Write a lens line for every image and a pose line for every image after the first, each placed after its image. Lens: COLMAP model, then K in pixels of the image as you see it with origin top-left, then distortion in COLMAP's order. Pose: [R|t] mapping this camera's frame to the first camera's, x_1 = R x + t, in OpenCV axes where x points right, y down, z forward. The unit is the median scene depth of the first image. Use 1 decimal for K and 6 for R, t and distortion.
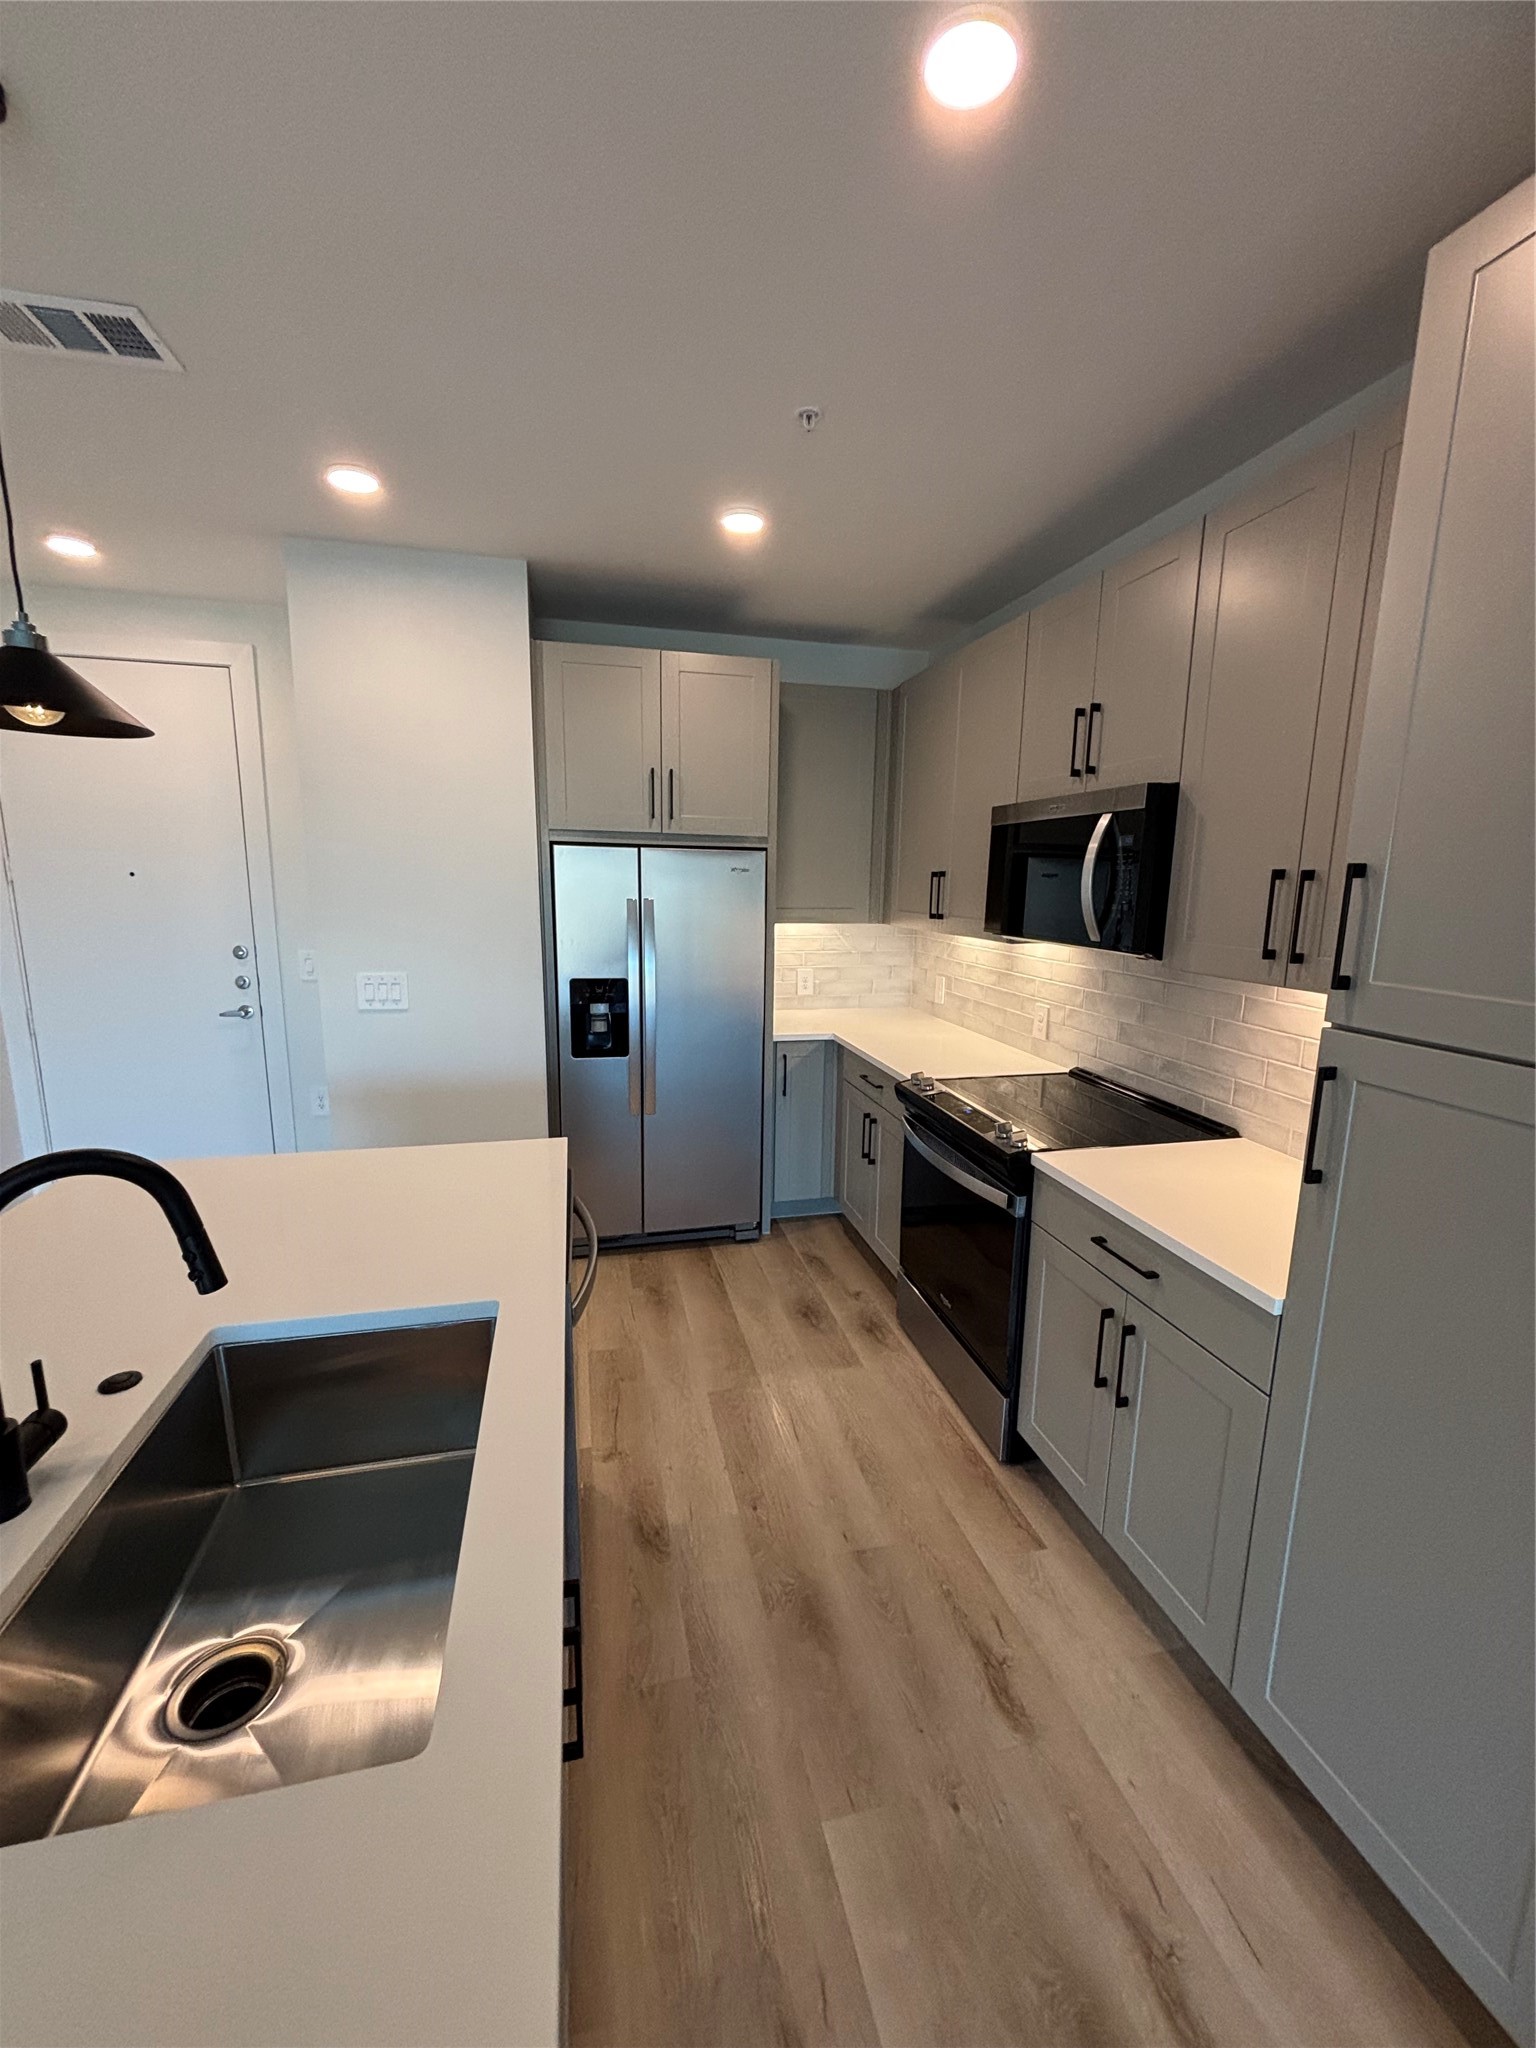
lens RADIAL K [[823.7, 0, 766.7], [0, 823.7, 1029.0], [0, 0, 1]] dist [0.022483, -0.000044]
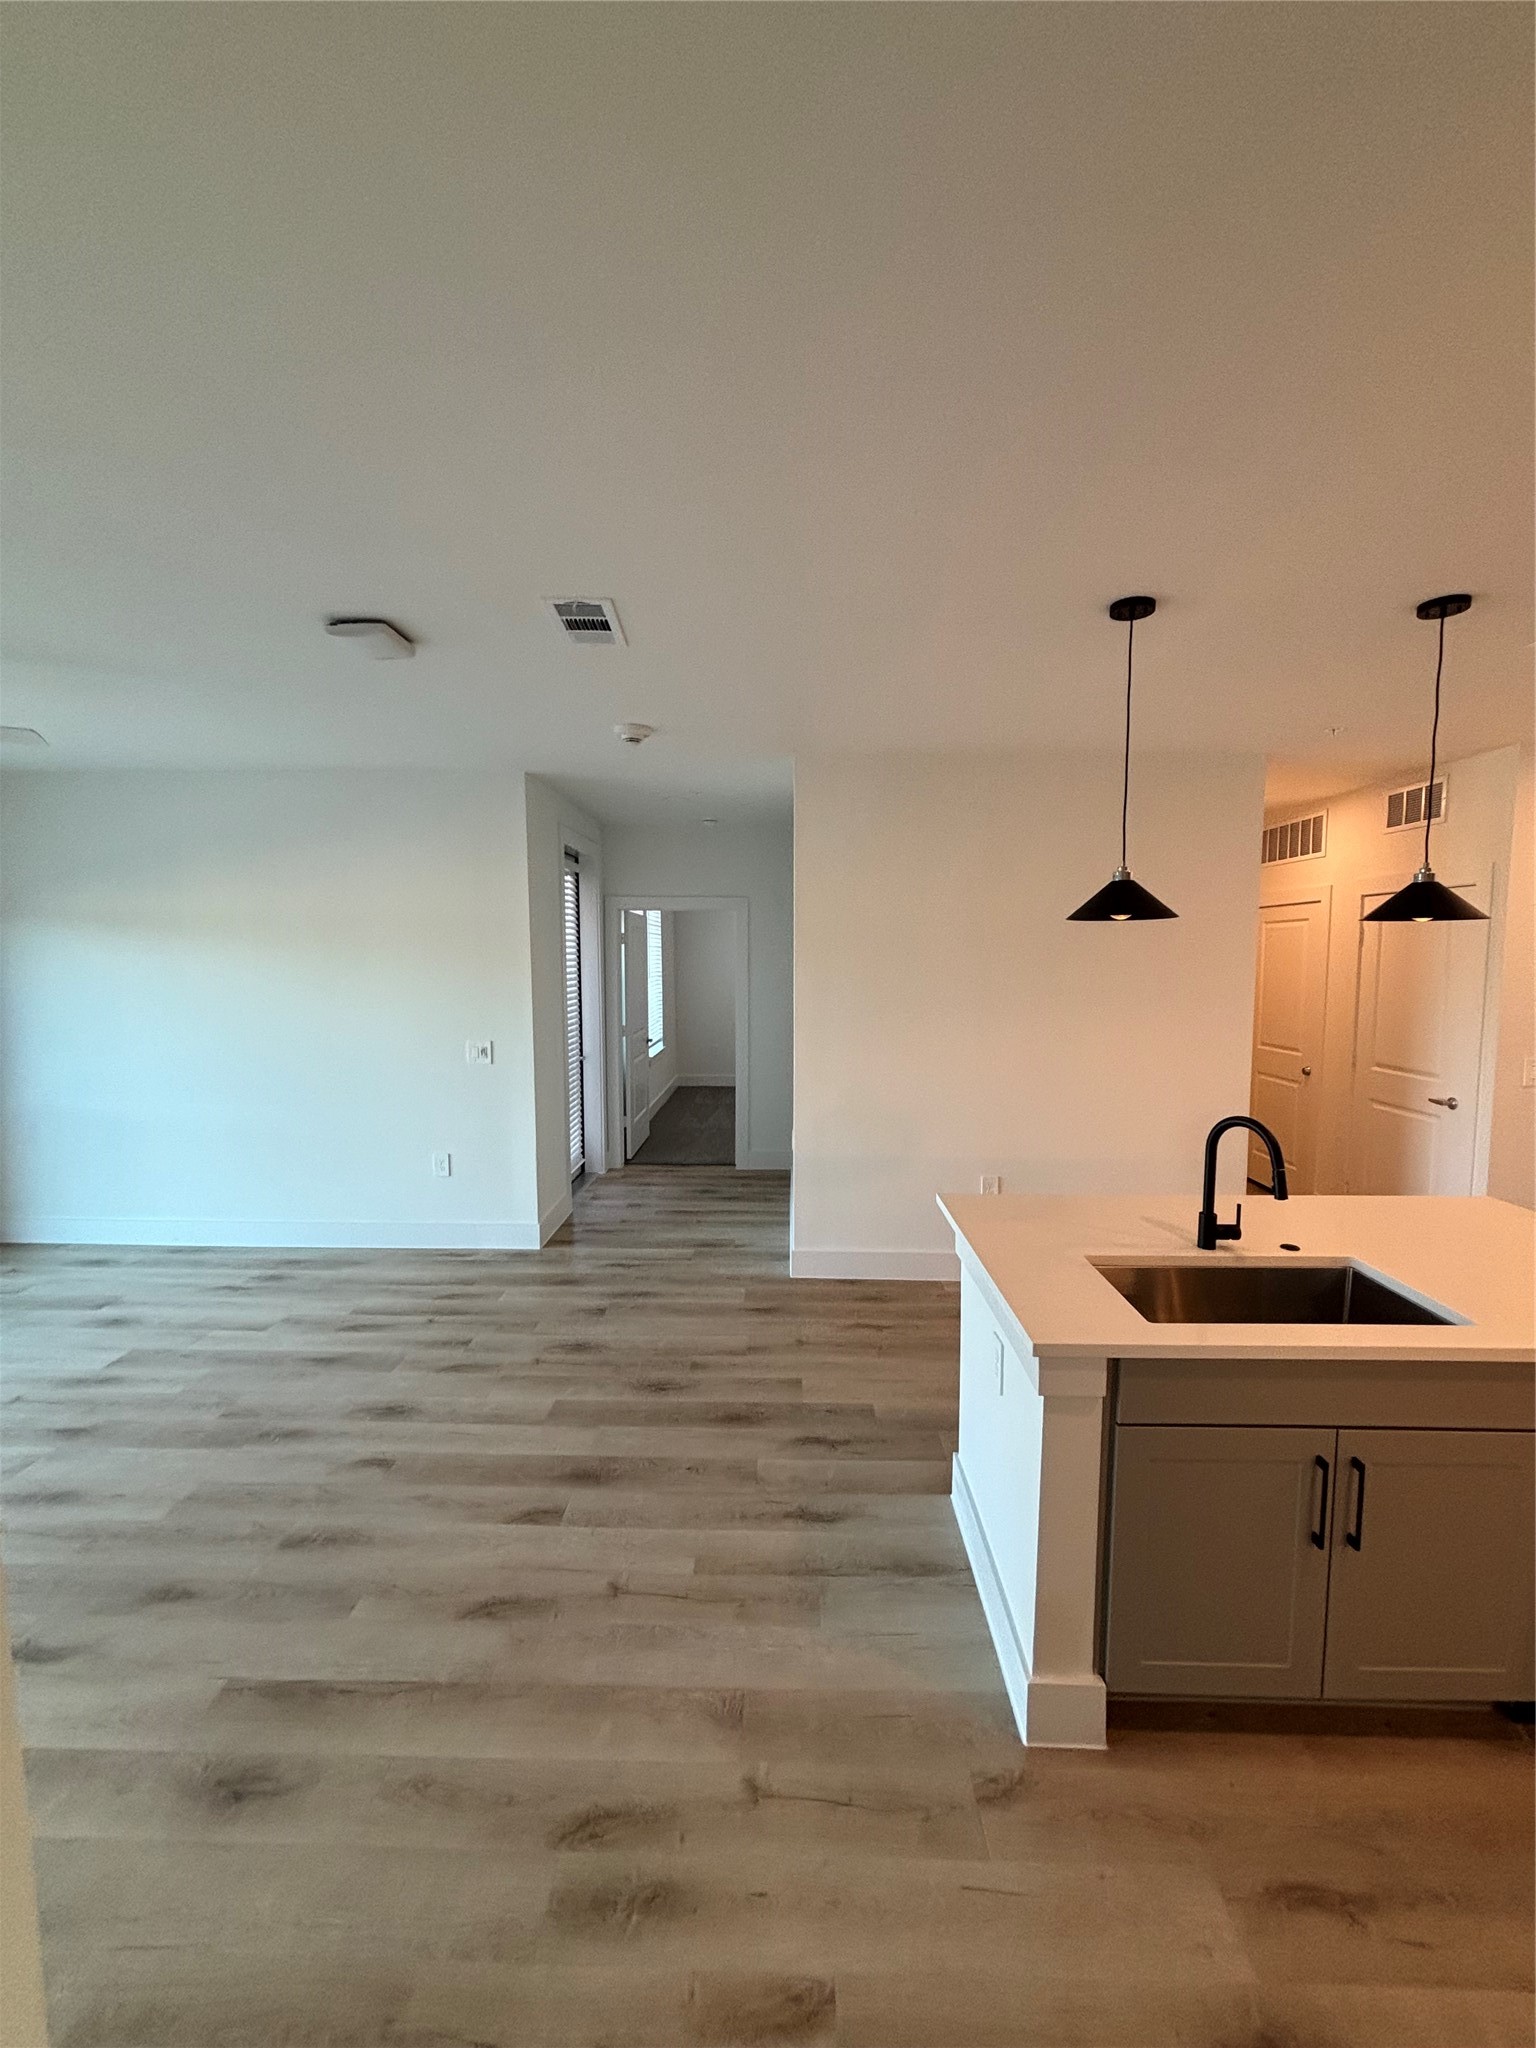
lens RADIAL K [[819.3, 0, 768.0], [0, 819.3, 1024.0], [0, 0, 1]] dist [-0.001223, -0.000160]
pose [[-0.260715, 0.063786, -0.963306, 0.528966], [-0.174567, 0.978252, 0.112022, -0.043775], [0.949502, 0.197368, -0.243910, 0.053288]]
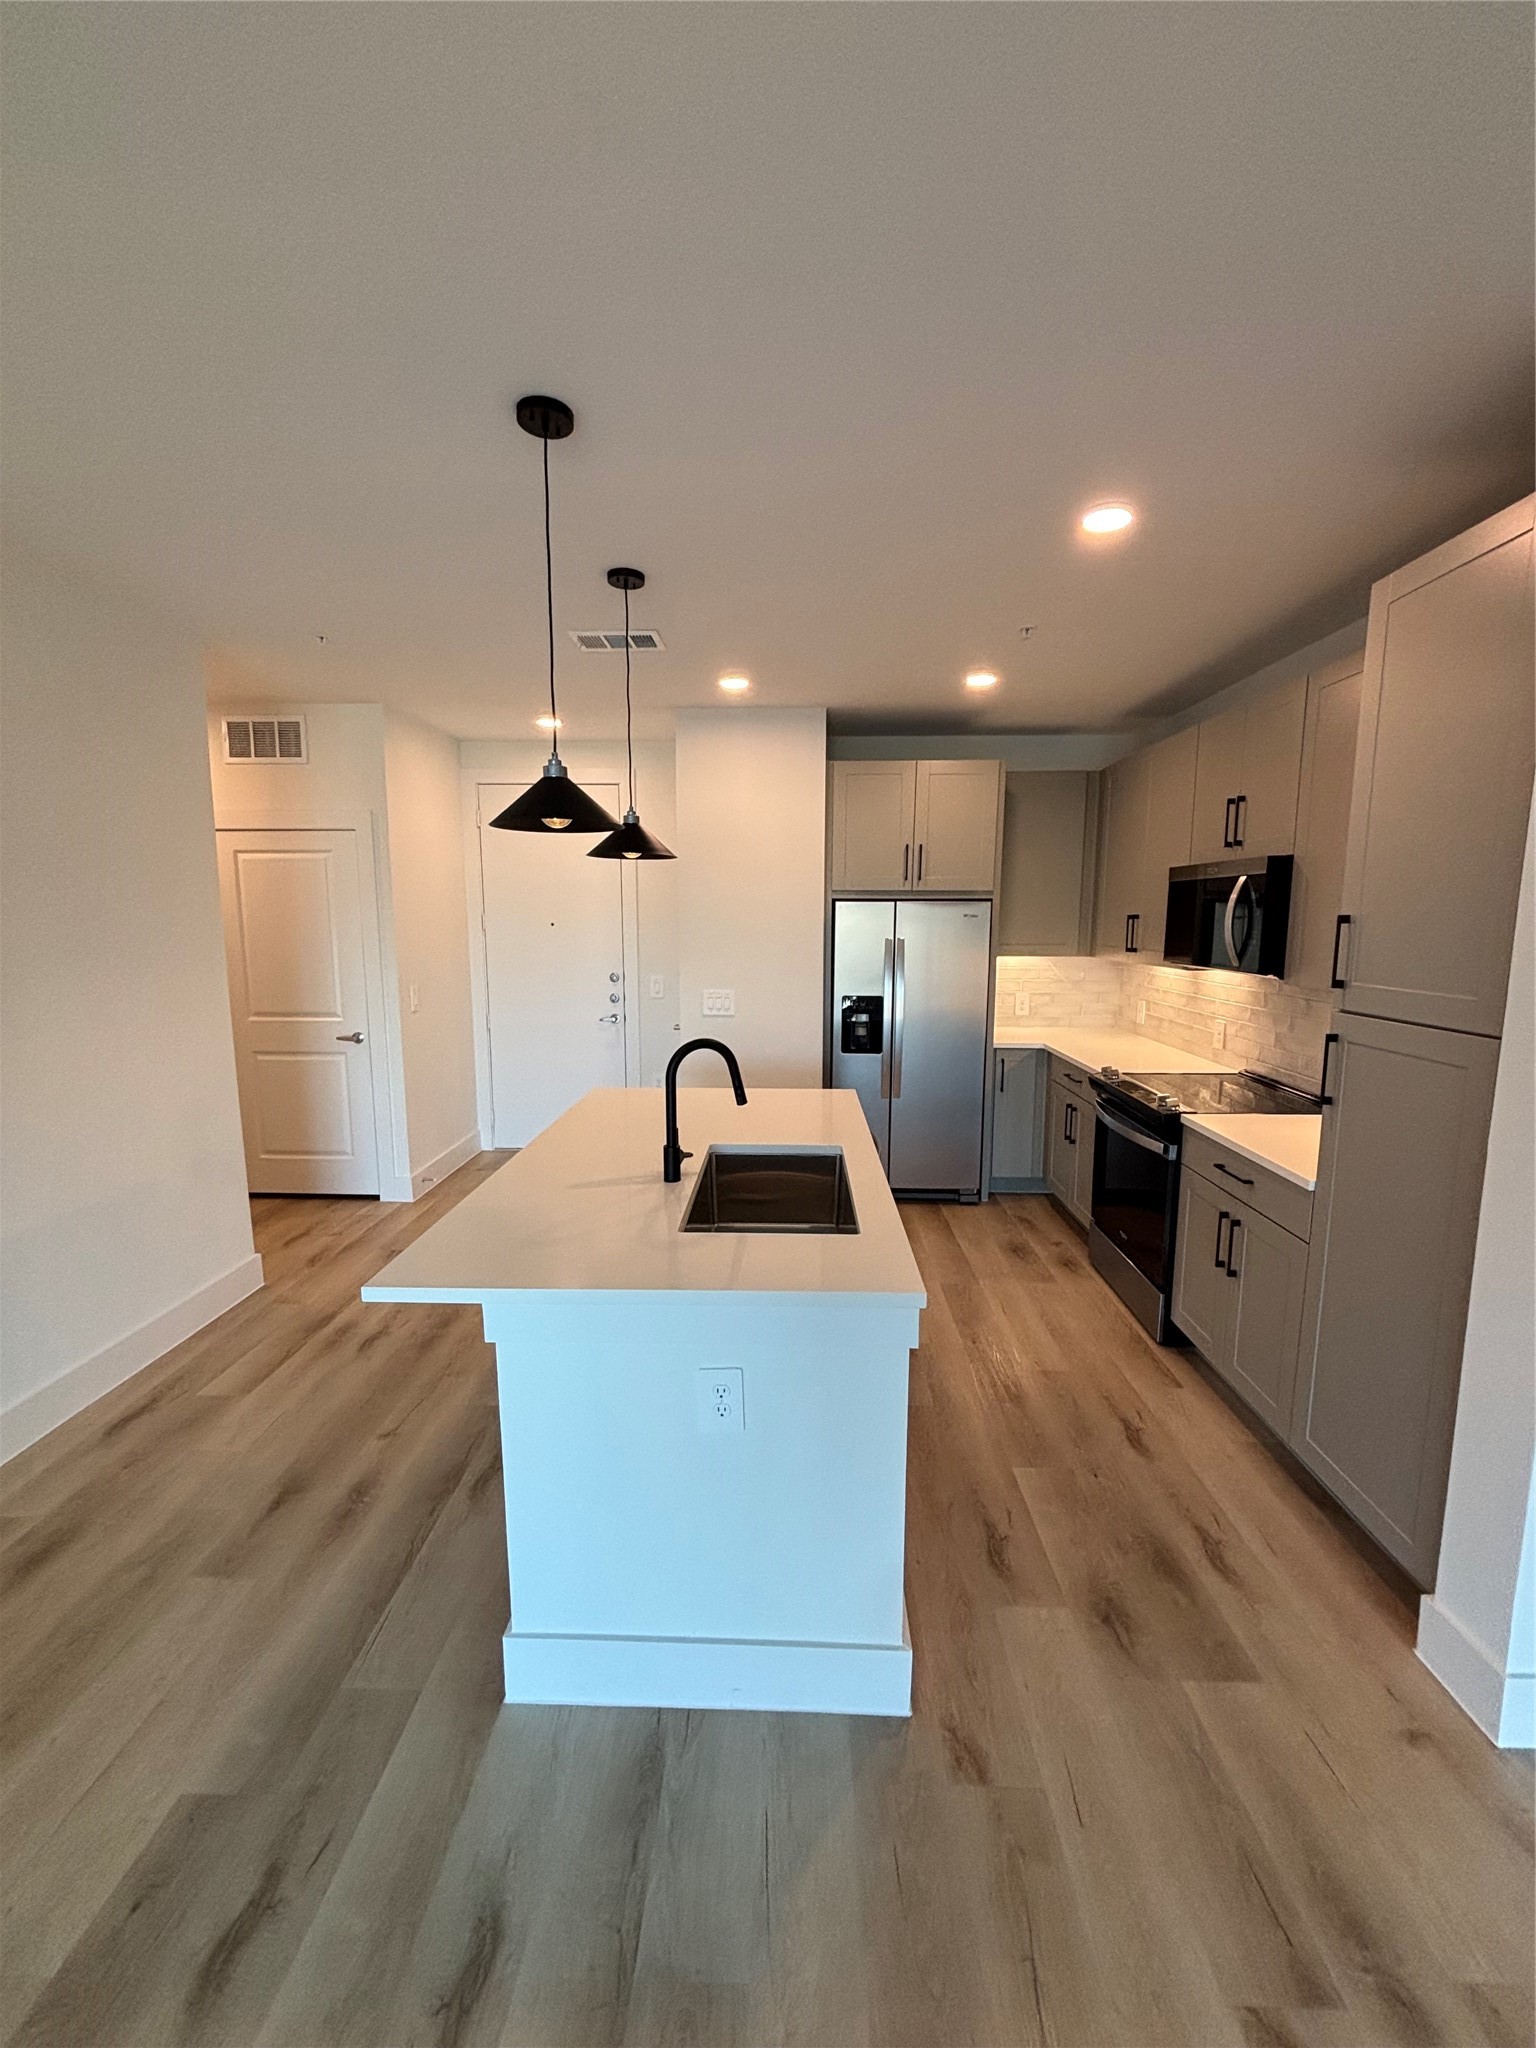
lens RADIAL K [[823.1, 0, 760.4], [0, 823.1, 1026.6], [0, 0, 1]] dist [0.002413, -0.000172]
pose [[0.962992, 0.021381, -0.268679, 0.001476], [-0.034739, 0.998380, -0.045060, 0.061055], [0.267280, 0.052726, 0.962175, -0.386495]]
